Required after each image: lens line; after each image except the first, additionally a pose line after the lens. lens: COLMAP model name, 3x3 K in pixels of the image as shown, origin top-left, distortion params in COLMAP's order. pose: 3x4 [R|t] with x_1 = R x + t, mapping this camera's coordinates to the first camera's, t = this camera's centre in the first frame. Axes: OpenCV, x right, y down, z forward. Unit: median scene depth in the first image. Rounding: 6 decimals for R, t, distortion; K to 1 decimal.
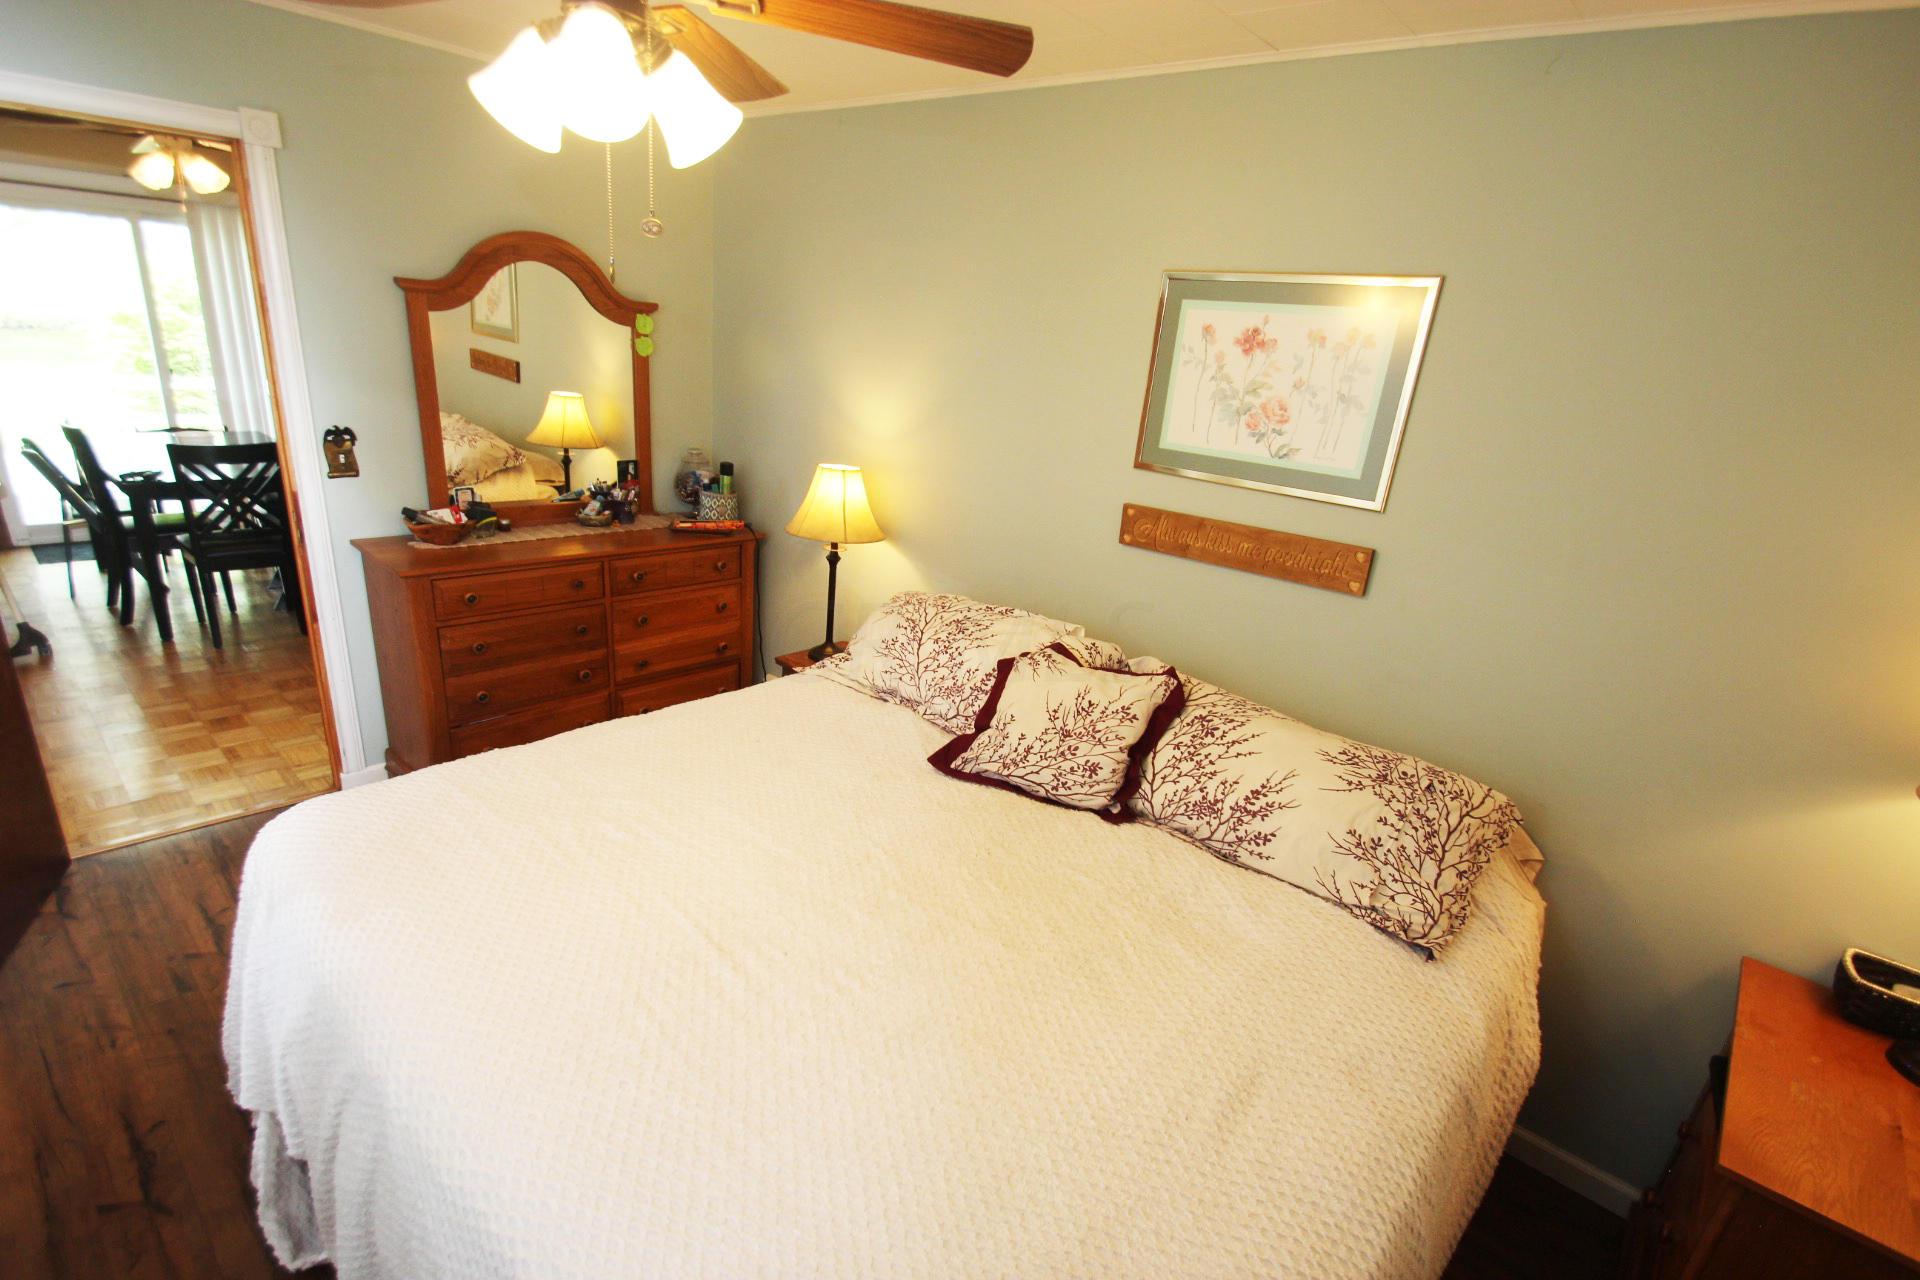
lens RADIAL K [[899.5, 0, 966.2], [0, 899.5, 648.1], [0, 0, 1]] dist [0.011100, -0.013741]
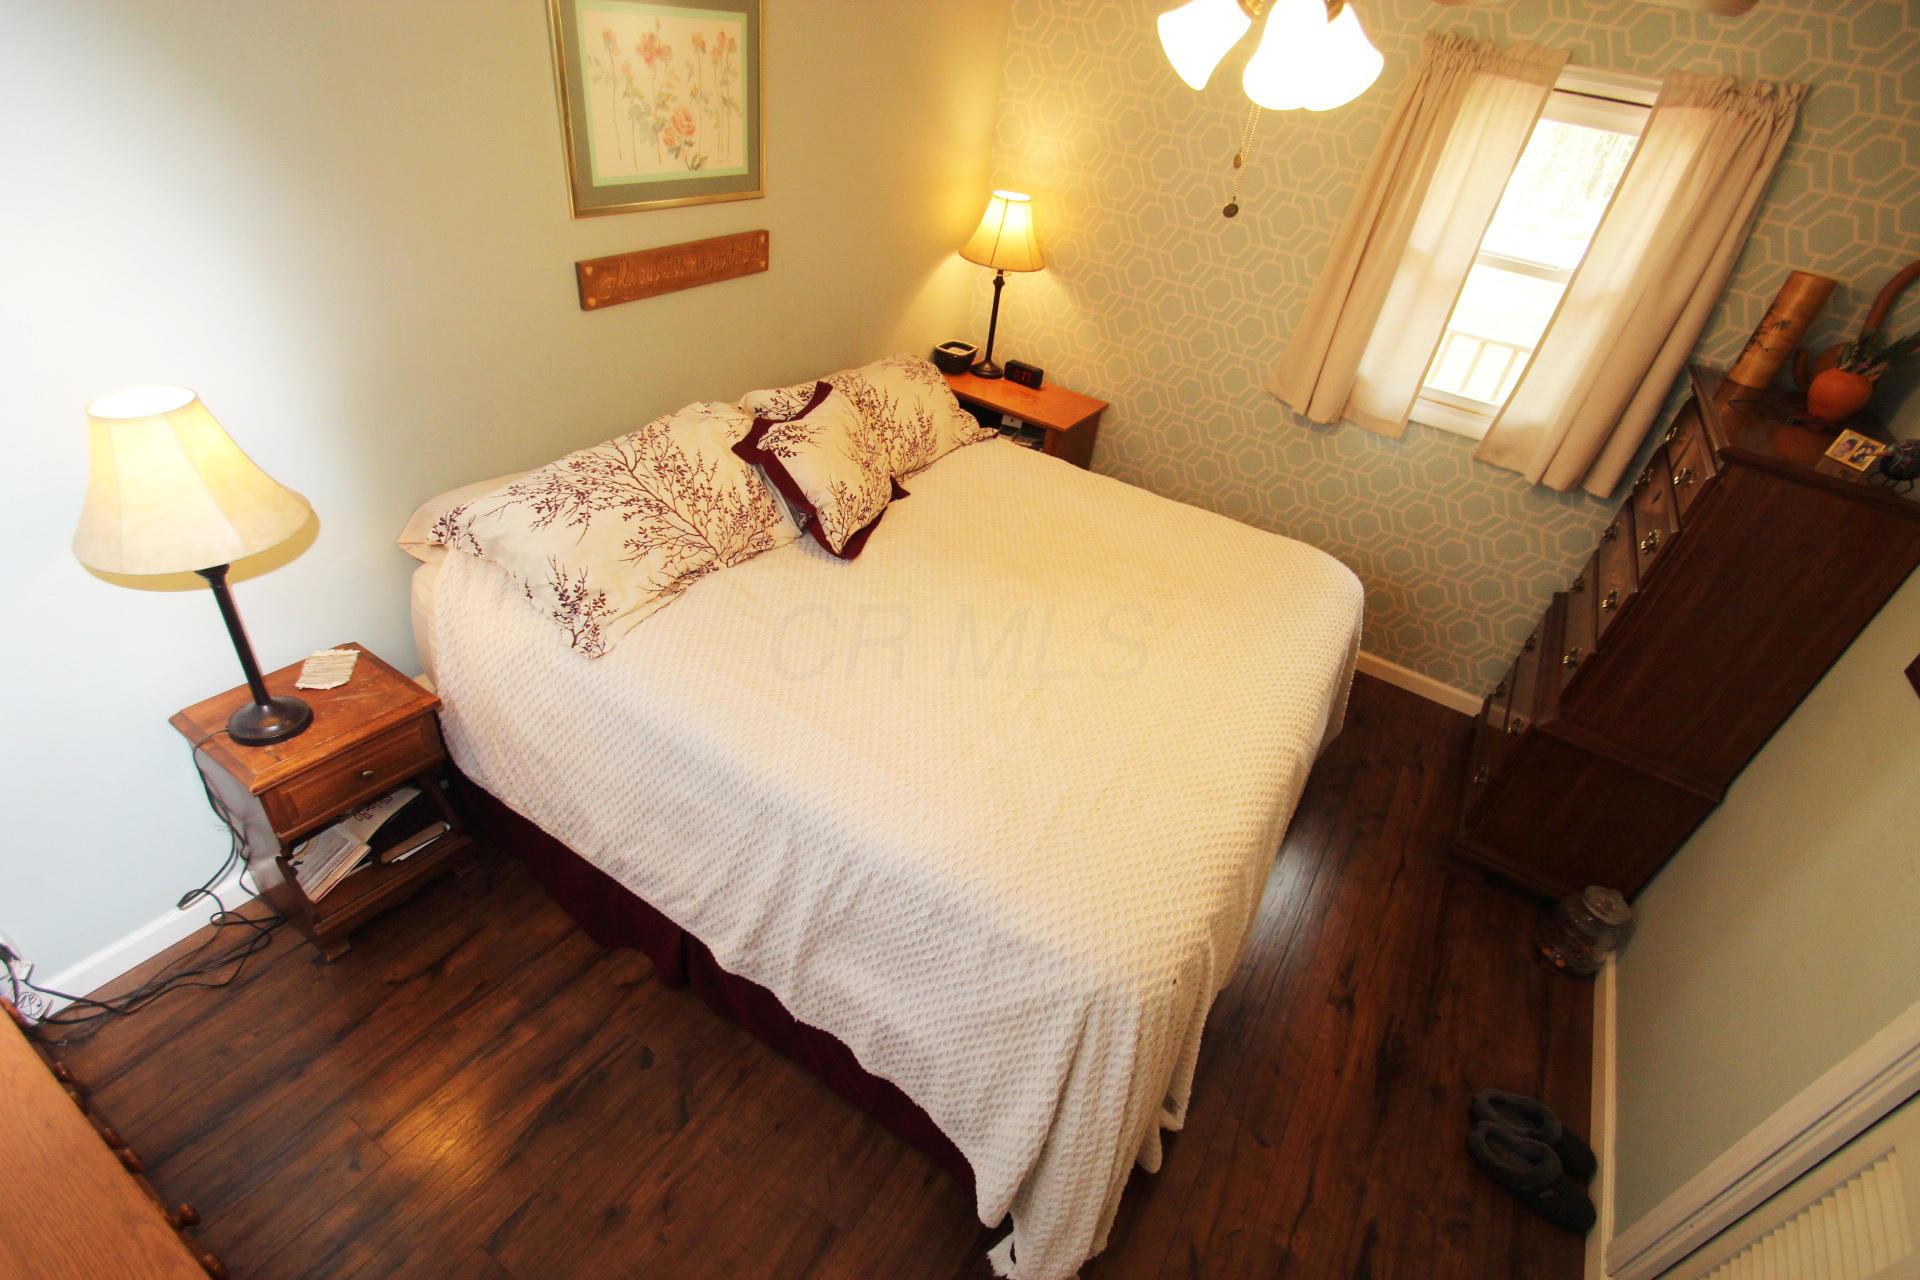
lens RADIAL K [[899.5, 0, 967.3], [0, 899.5, 640.7], [0, 0, 1]] dist [0.011100, -0.013741]
pose [[-0.144524, -0.660288, 0.736975, -0.847985], [0.177228, 0.715477, 0.675783, -0.469803], [-0.973500, 0.228280, 0.013618, 0.784609]]
